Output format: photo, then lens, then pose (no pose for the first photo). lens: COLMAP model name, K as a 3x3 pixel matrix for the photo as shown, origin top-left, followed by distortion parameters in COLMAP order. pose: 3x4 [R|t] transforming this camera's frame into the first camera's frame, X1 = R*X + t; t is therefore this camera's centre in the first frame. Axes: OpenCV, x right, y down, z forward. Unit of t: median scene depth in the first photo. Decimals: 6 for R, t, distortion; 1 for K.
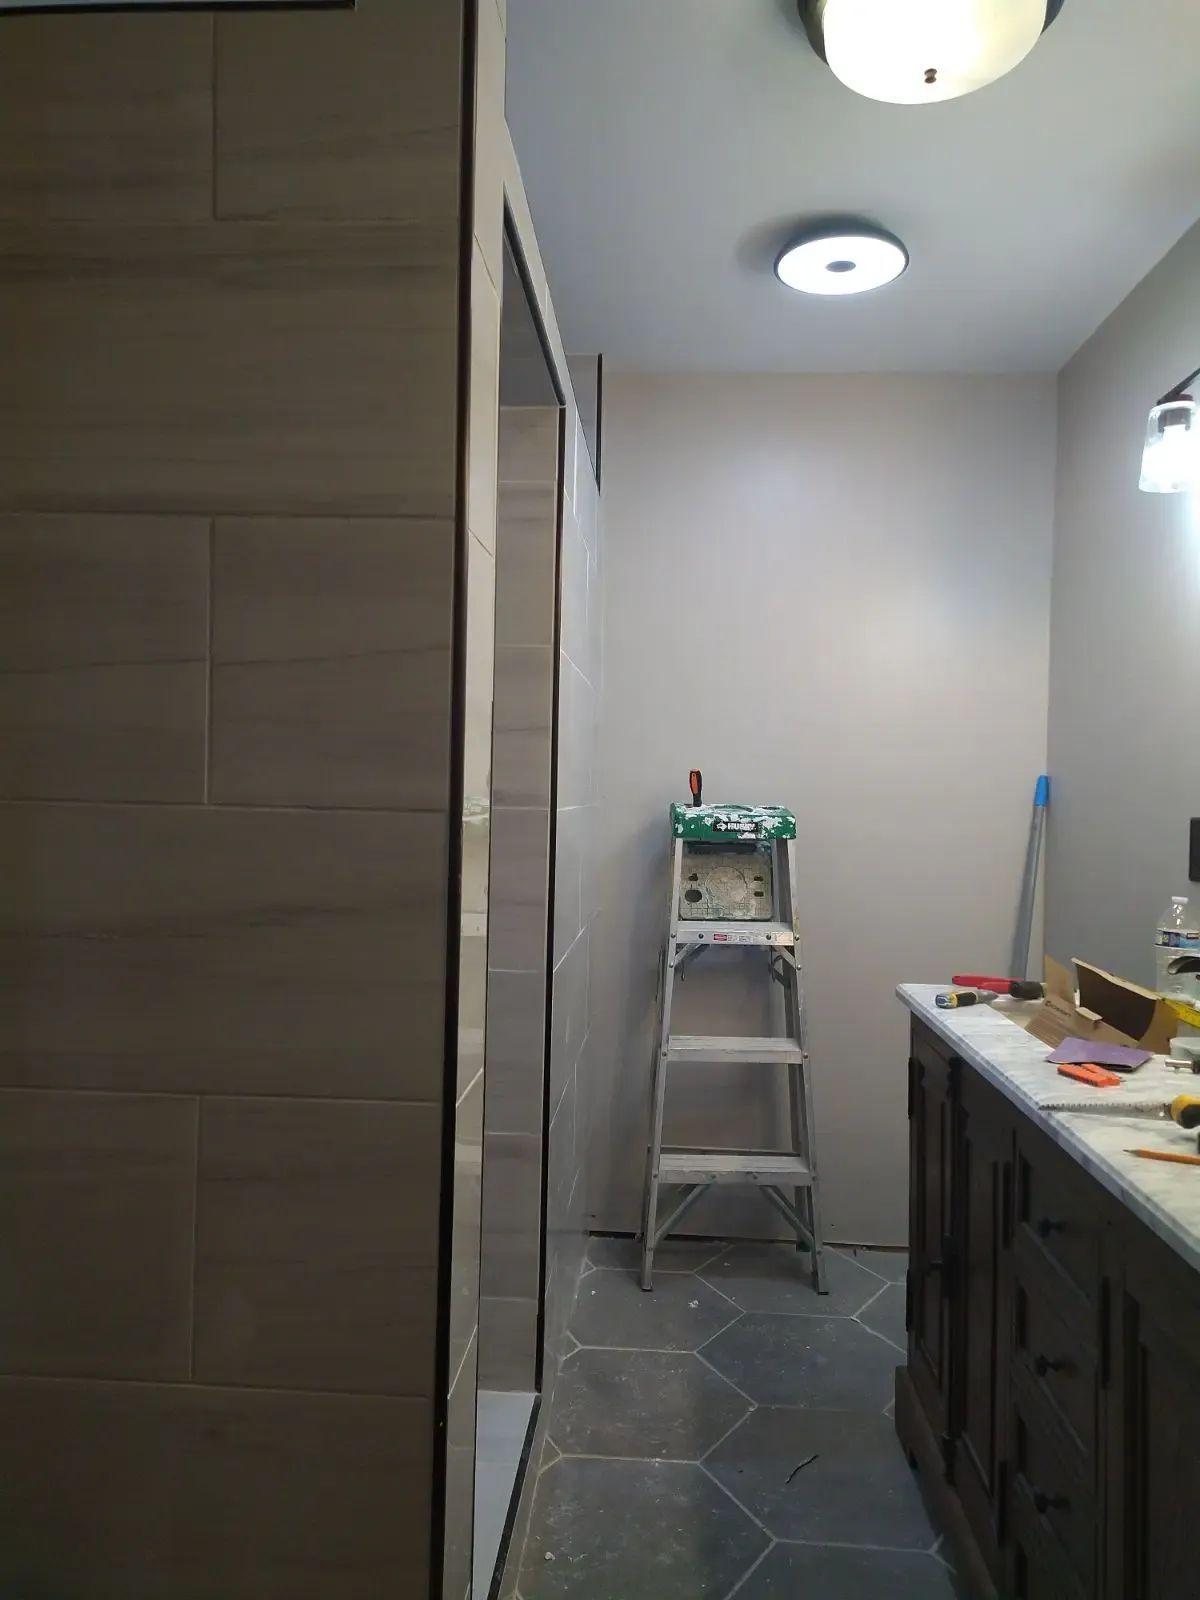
lens RADIAL K [[1151.8, 0, 600.0], [0, 1151.8, 800.0], [0, 0, 1]] dist [0.006844, -0.005257]
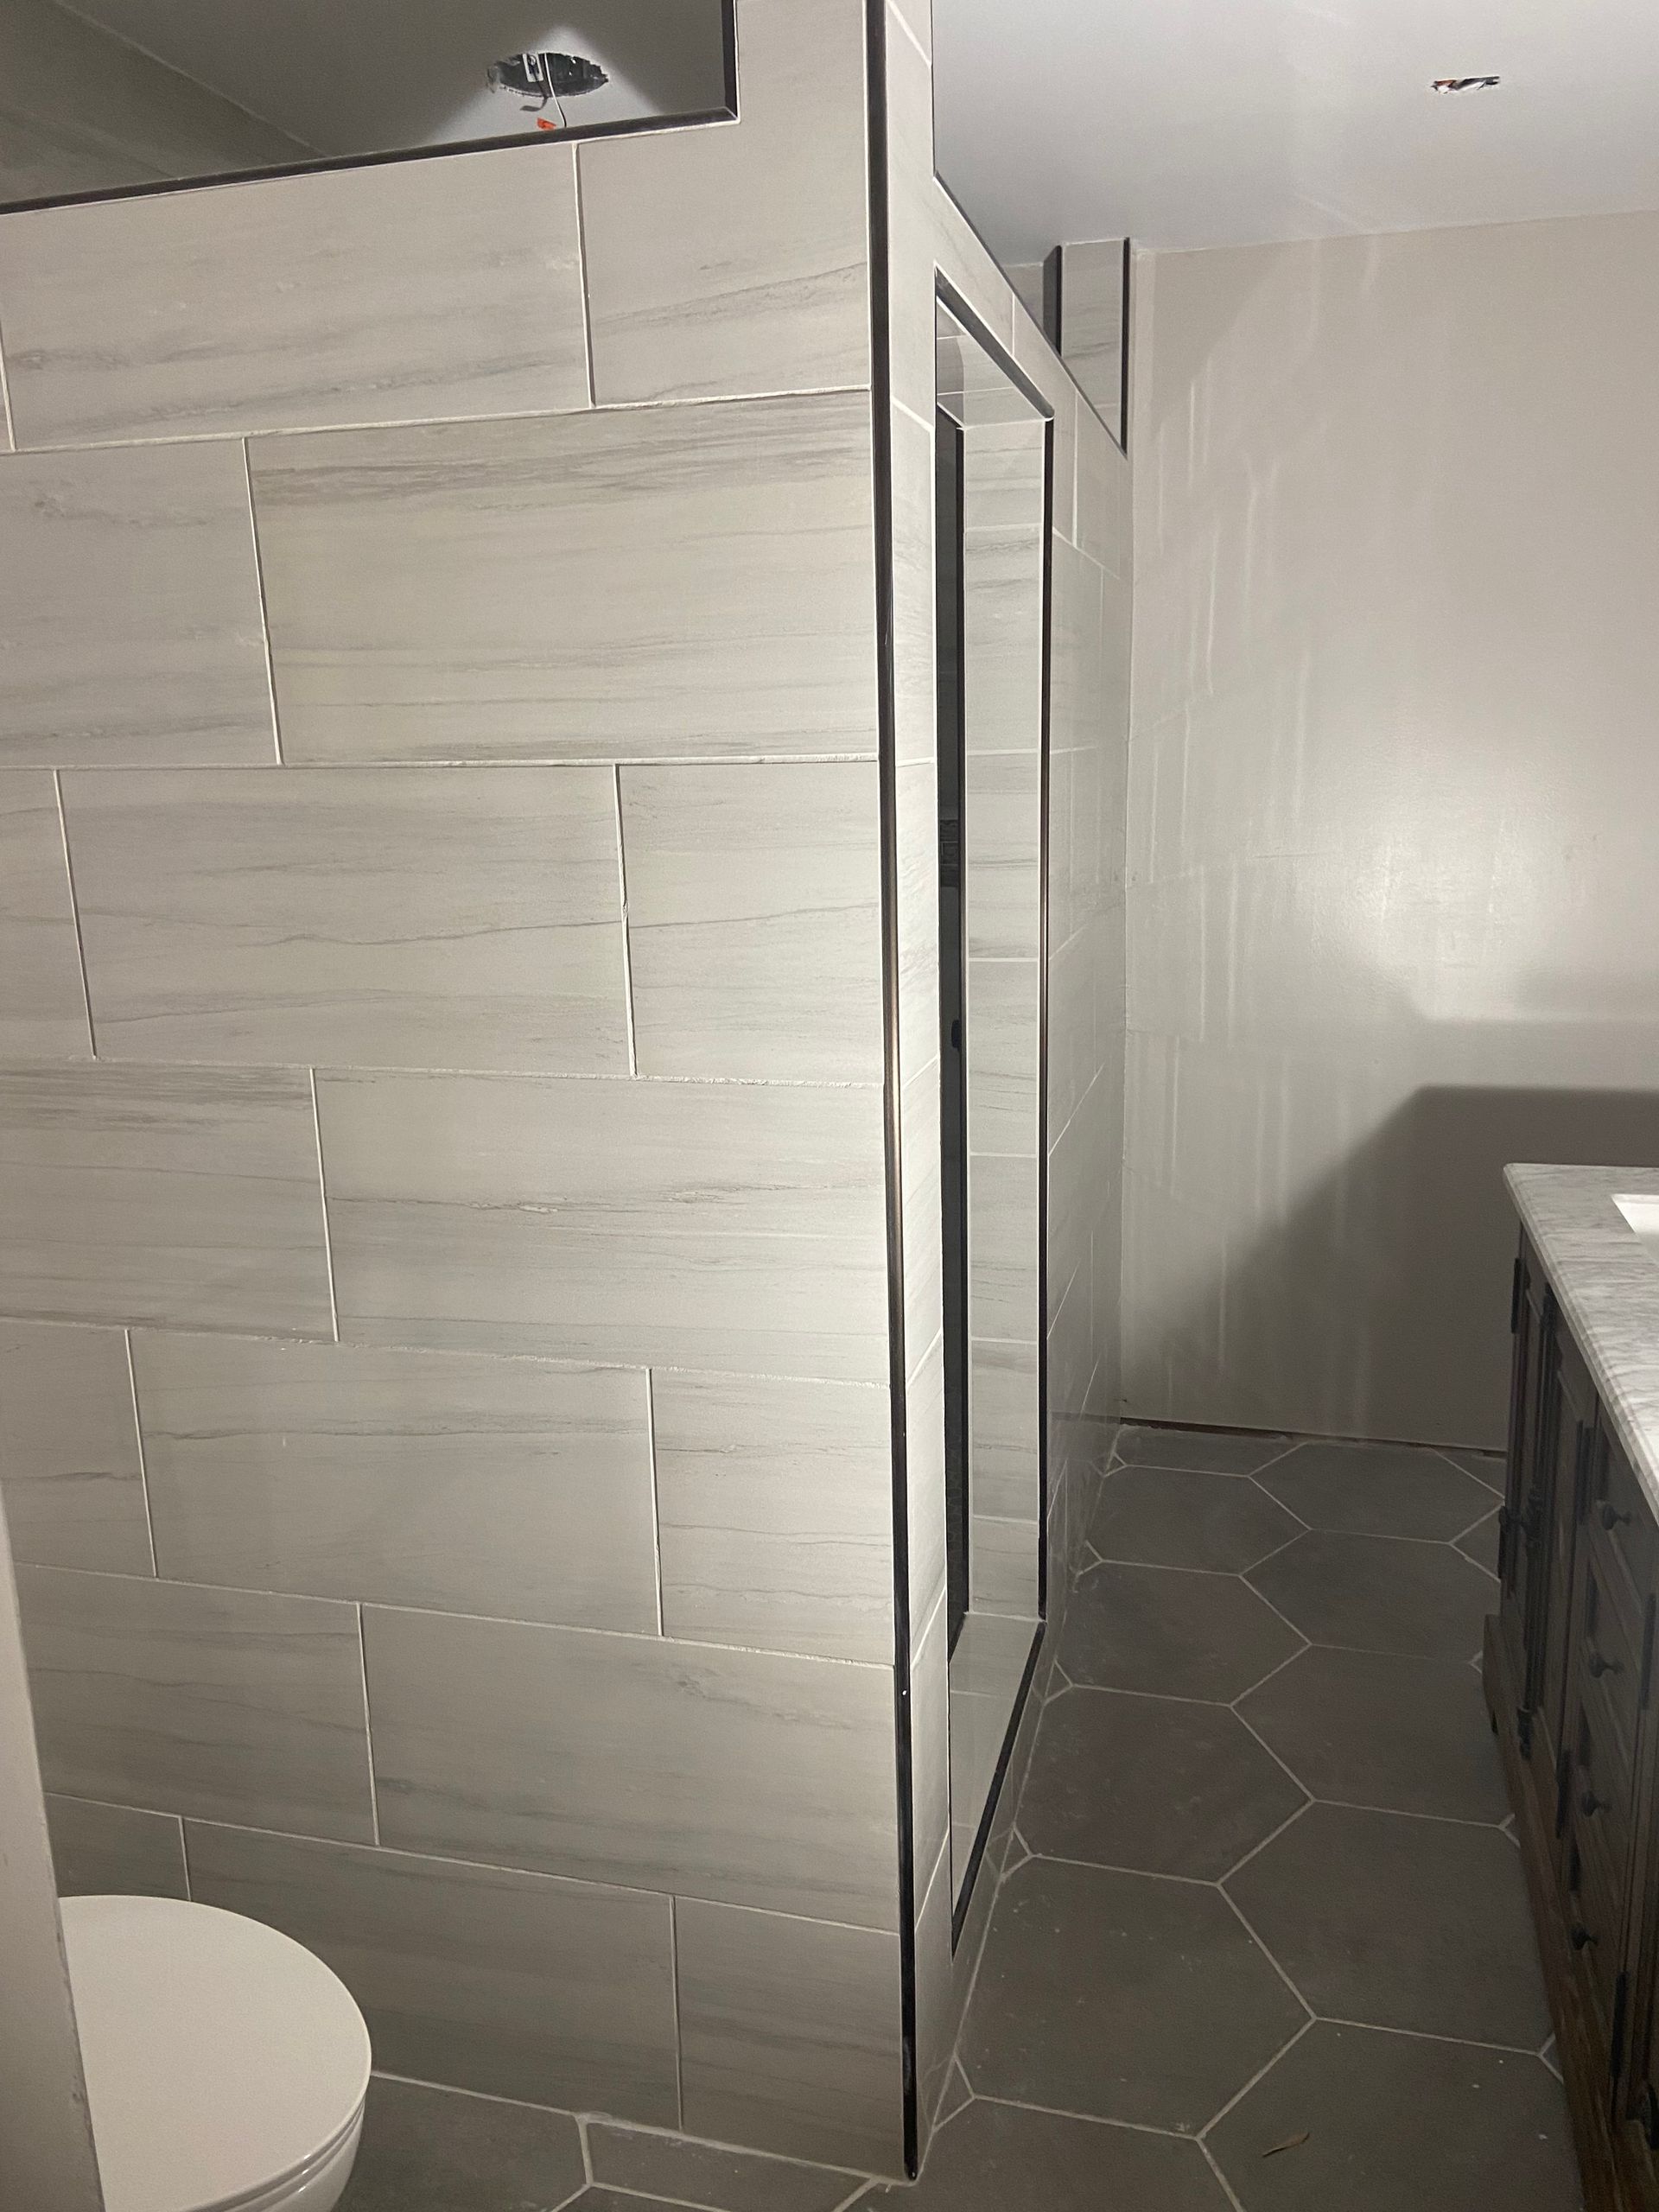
lens RADIAL K [[1592.3, 0, 829.5], [0, 1592.3, 1106.0], [0, 0, 1]] dist [0.006844, -0.005257]
pose [[0.976496, -0.002073, -0.215524, 0.053135], [0.046725, 0.978210, 0.202290, -0.128571], [0.210409, -0.207606, 0.955316, -0.120058]]
